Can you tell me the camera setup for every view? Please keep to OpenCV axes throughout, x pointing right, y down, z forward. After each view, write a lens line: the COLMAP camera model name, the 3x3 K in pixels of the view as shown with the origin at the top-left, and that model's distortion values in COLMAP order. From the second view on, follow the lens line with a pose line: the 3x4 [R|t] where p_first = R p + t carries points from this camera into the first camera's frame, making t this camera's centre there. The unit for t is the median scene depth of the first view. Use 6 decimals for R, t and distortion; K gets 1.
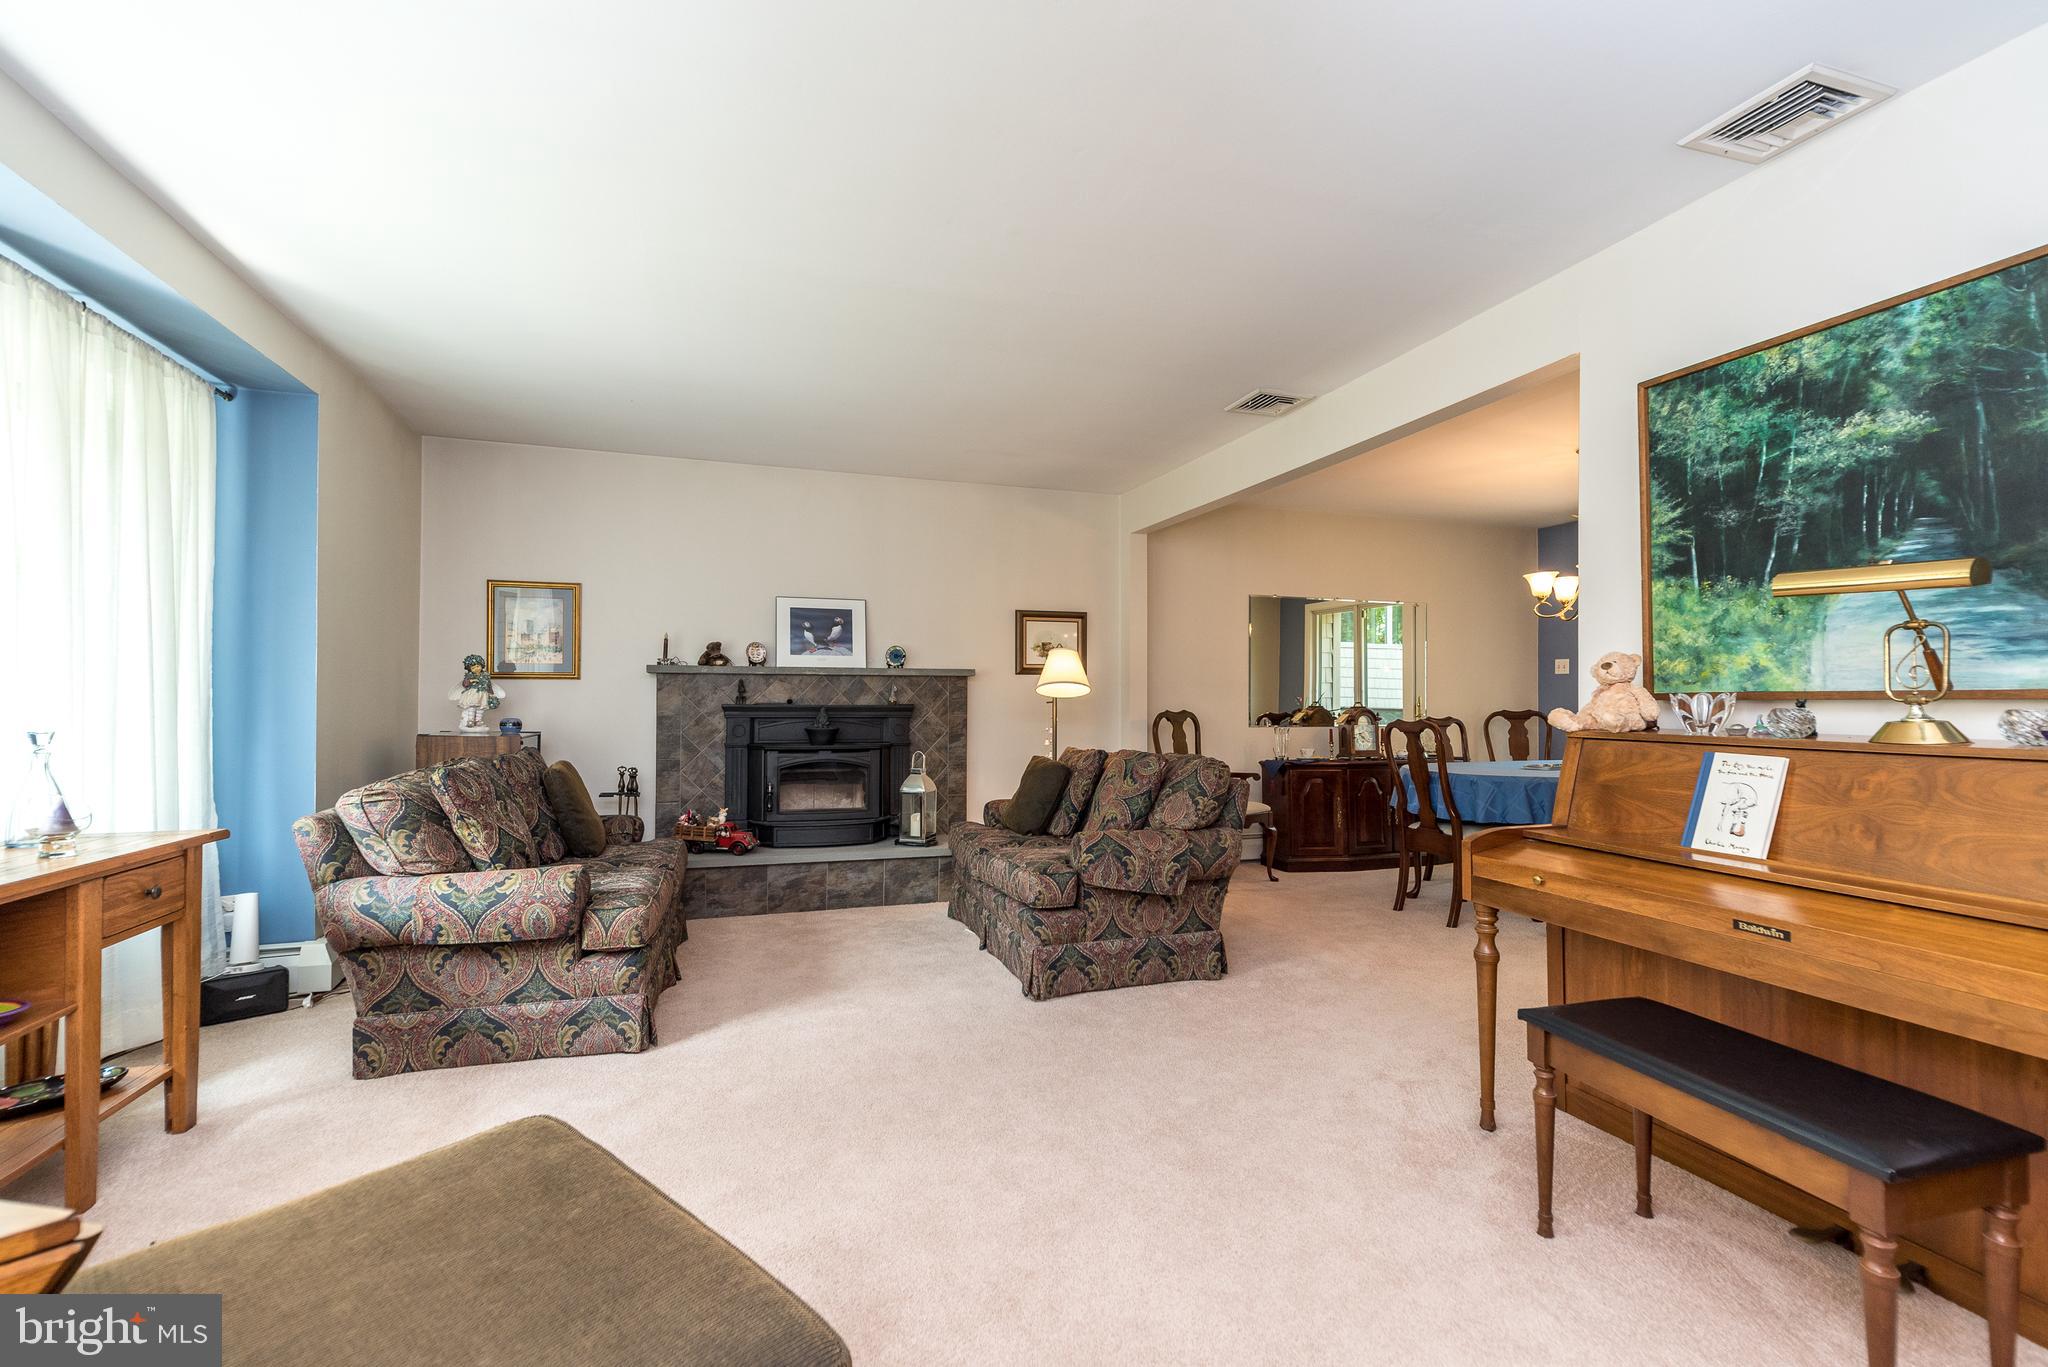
lens RADIAL K [[902.9, 0, 1027.1], [0, 902.9, 688.9], [0, 0, 1]] dist [0.008203, 0.000381]
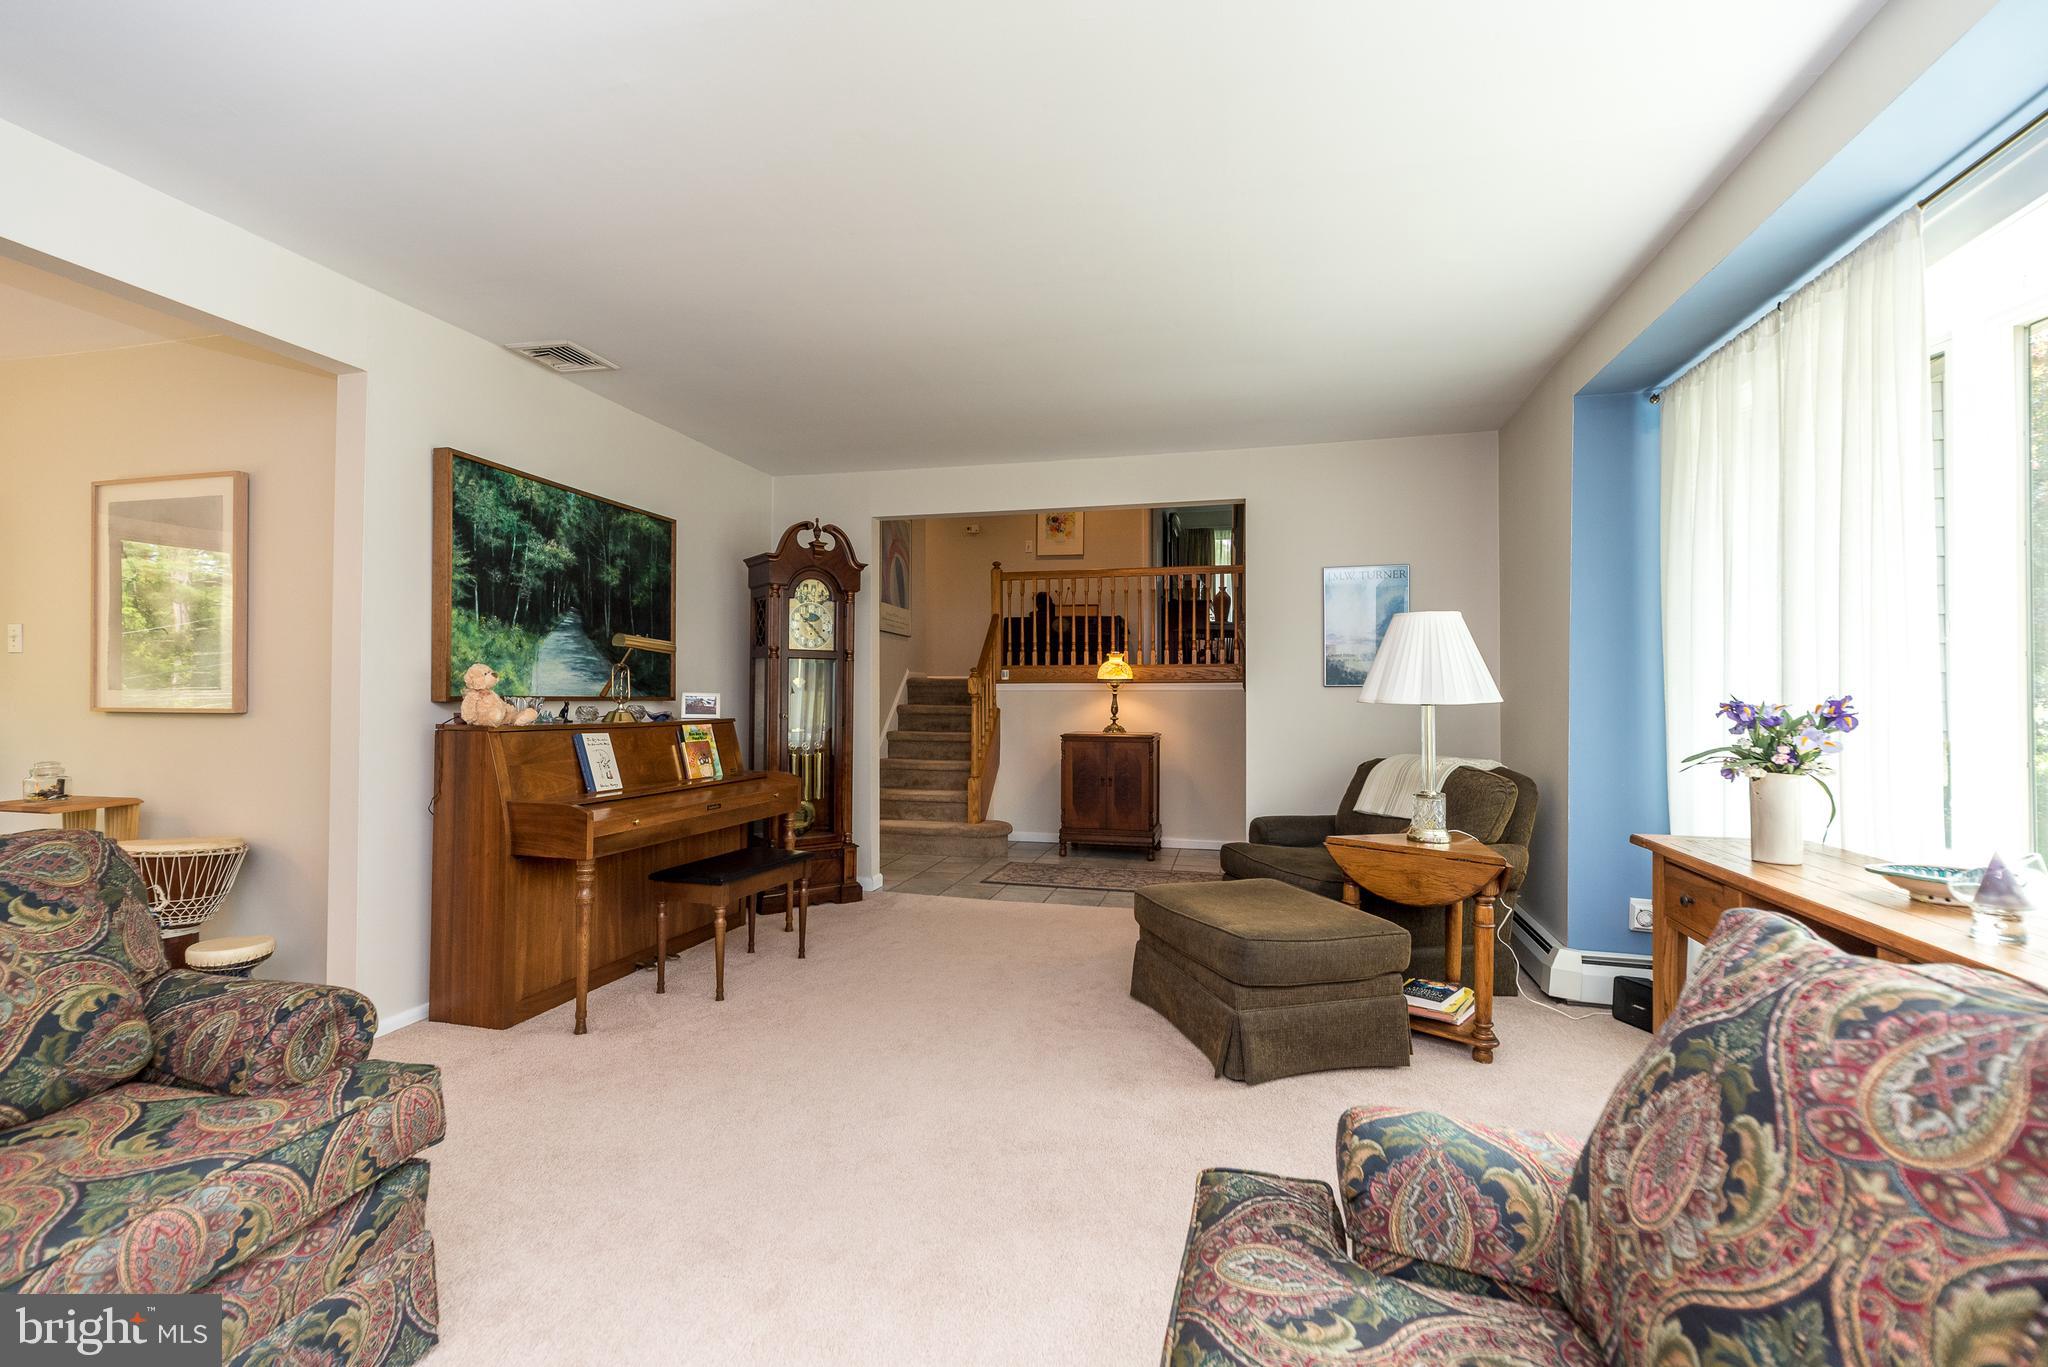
lens RADIAL K [[902.9, 0, 1024.8], [0, 902.9, 688.9], [0, 0, 1]] dist [0.008203, 0.000381]
pose [[-0.844524, 0.005086, 0.535493, -0.743226], [-0.007199, 0.999757, -0.020849, 0.016899], [-0.535469, -0.021462, -0.844282, 1.827146]]
